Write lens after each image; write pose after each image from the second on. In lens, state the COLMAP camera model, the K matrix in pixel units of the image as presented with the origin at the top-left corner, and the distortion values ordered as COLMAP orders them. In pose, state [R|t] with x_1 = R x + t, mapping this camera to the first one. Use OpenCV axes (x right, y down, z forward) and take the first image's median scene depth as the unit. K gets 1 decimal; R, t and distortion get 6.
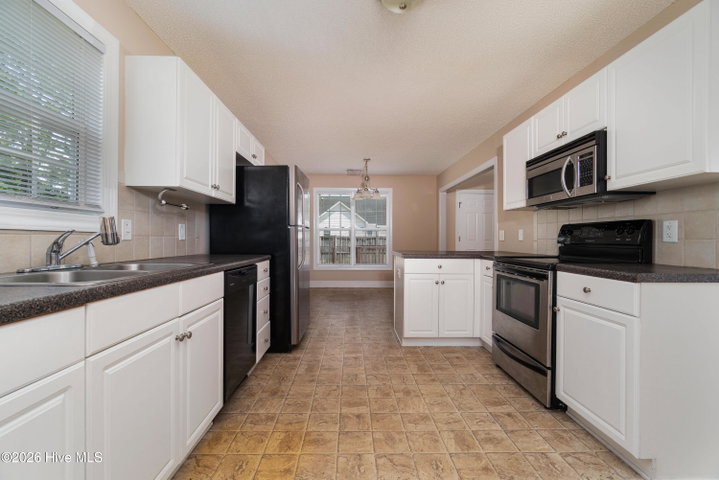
lens RADIAL K [[311.5, 0, 357.6], [0, 311.5, 237.2], [0, 0, 1]] dist [-0.004439, 0.000092]
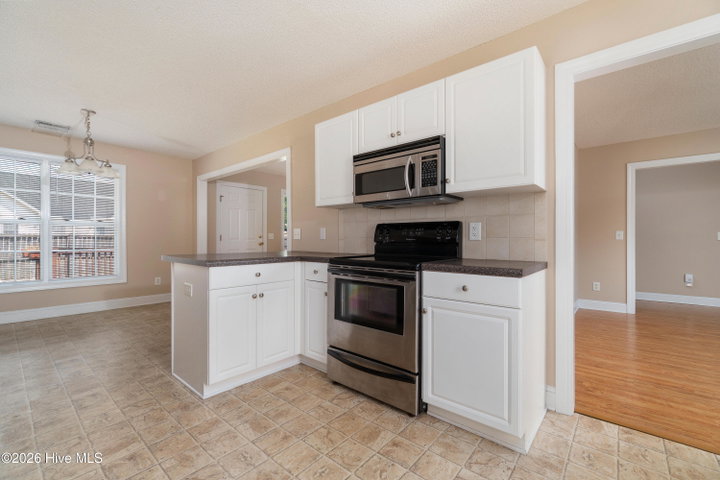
lens RADIAL K [[308.8, 0, 360.0], [0, 308.8, 240.0], [0, 0, 1]] dist [-0.004558, -0.000214]
pose [[0.665575, -0.005120, 0.746313, -0.169908], [-0.002924, 0.999951, 0.009468, 0.003872], [-0.746325, -0.008483, 0.665527, 0.430335]]
